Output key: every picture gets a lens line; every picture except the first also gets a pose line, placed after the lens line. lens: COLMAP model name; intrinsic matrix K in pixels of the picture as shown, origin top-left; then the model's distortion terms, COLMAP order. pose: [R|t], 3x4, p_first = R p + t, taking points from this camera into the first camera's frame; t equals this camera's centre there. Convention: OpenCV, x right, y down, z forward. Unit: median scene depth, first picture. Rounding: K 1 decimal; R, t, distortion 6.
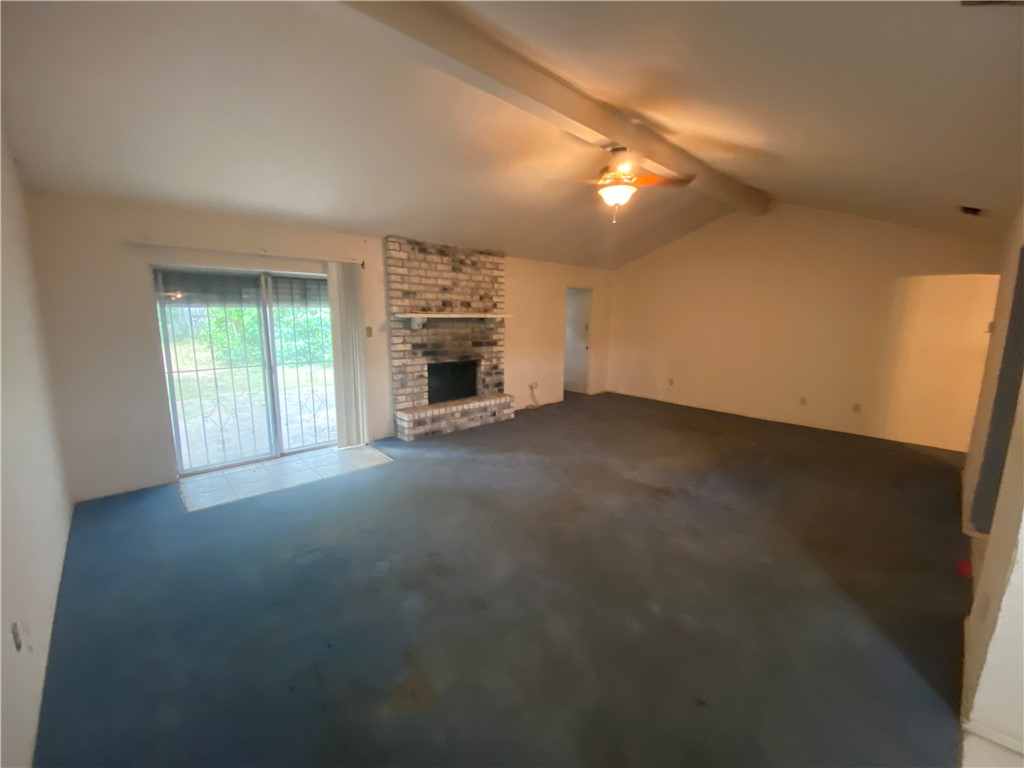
lens RADIAL K [[408.2, 0, 510.8], [0, 408.2, 382.4], [0, 0, 1]] dist [0.031943, -0.027811]
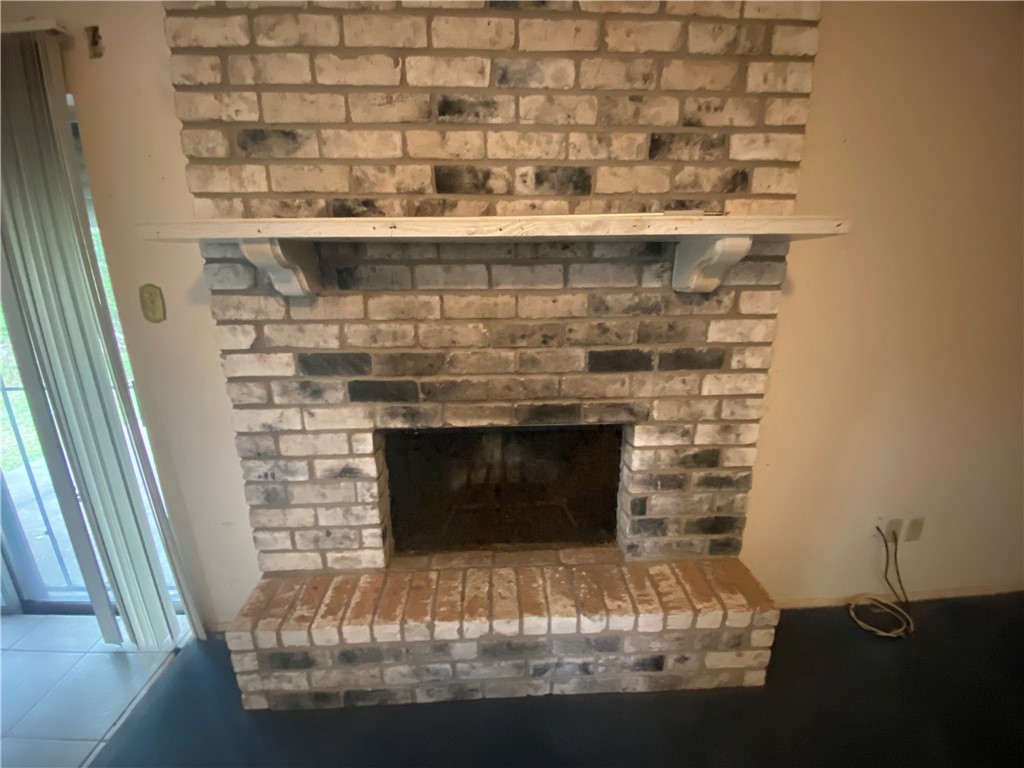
lens RADIAL K [[408.2, 0, 510.8], [0, 408.2, 382.4], [0, 0, 1]] dist [0.031943, -0.027811]
pose [[0.761442, 0.152981, -0.629923, 0.022208], [-0.091262, 0.987374, 0.129474, -0.114640], [0.641777, -0.041099, 0.765789, 0.837615]]
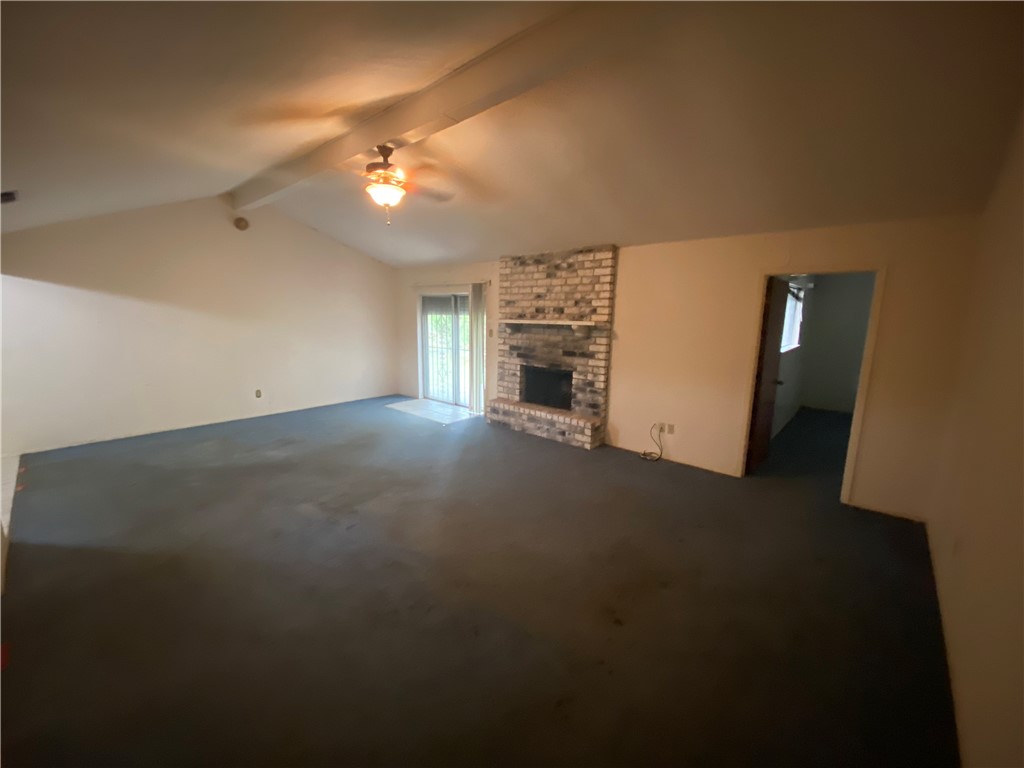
lens RADIAL K [[408.2, 0, 510.8], [0, 408.2, 382.4], [0, 0, 1]] dist [0.031943, -0.027811]
pose [[0.090636, 0.155102, -0.983732, 0.873486], [-0.176536, 0.974656, 0.137406, -0.143147], [0.980112, 0.161210, 0.115720, 0.833929]]
